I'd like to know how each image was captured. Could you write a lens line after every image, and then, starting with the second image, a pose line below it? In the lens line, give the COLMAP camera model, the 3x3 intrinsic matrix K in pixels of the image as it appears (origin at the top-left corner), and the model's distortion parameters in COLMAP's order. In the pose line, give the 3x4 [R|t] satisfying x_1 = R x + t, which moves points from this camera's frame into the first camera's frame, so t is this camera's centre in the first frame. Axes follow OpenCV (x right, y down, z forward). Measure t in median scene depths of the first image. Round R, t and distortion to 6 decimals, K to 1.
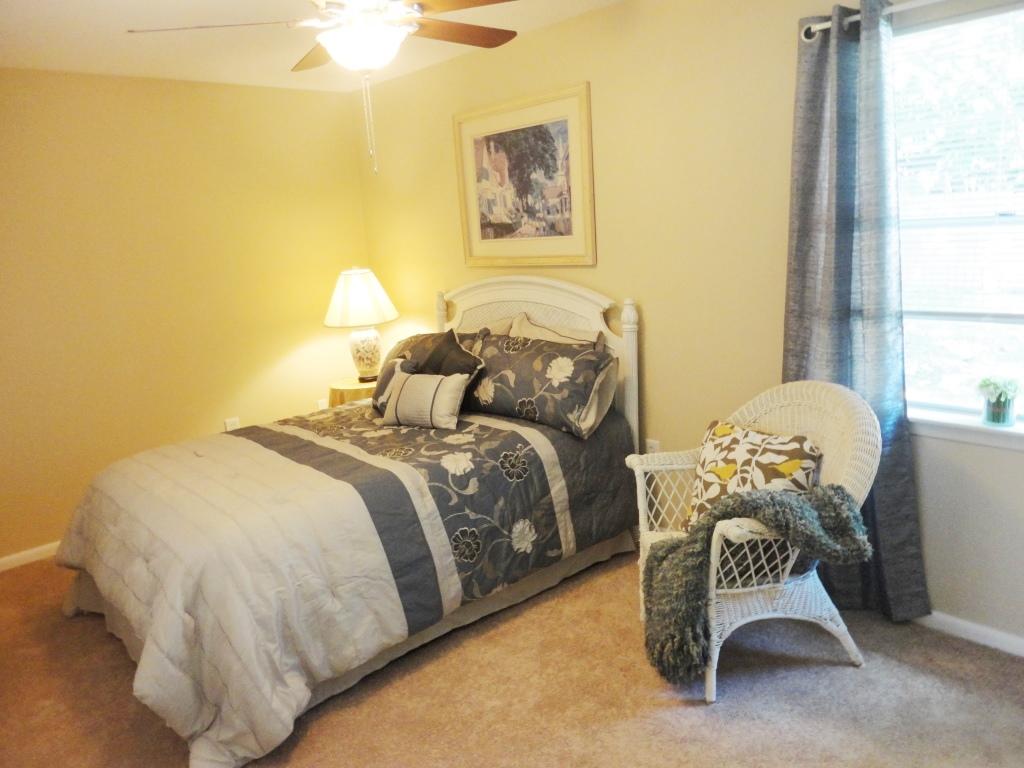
lens RADIAL K [[761.1, 0, 512.0], [0, 761.1, 384.0], [0, 0, 1]] dist [0.007146, 0.004964]
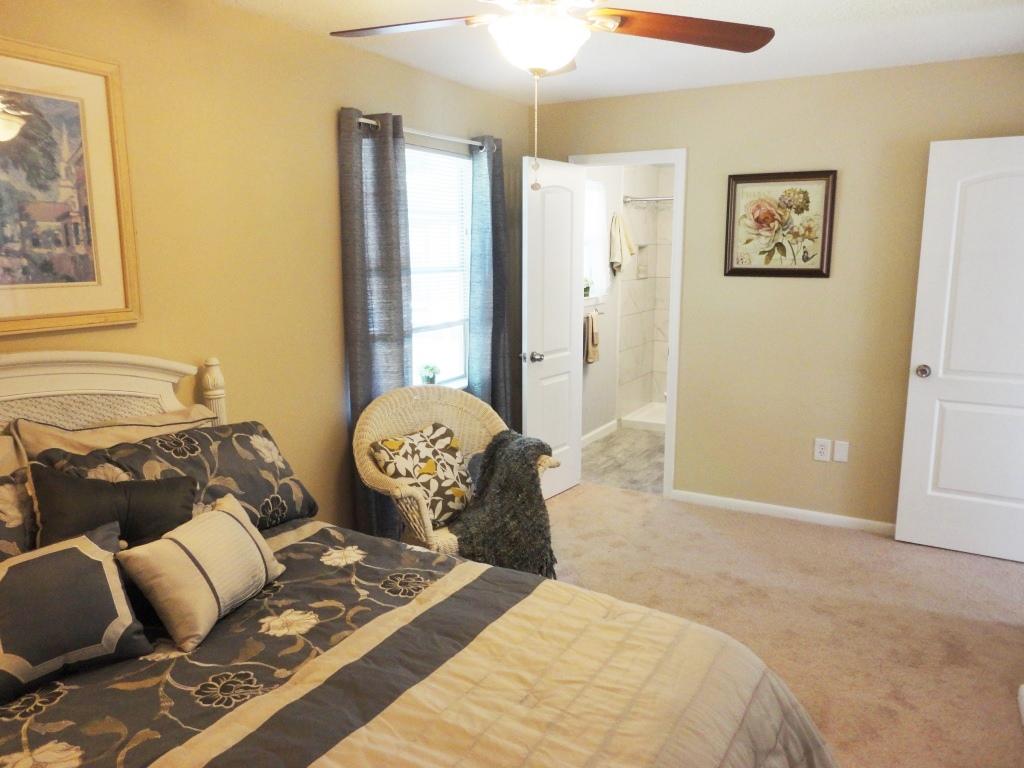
lens RADIAL K [[761.1, 0, 512.0], [0, 761.1, 384.0], [0, 0, 1]] dist [0.007146, 0.004964]
pose [[-0.323898, -0.097072, 0.941099, -0.671987], [0.220761, 0.959509, 0.174950, -0.148030], [-0.919976, 0.264423, -0.289353, 0.895671]]
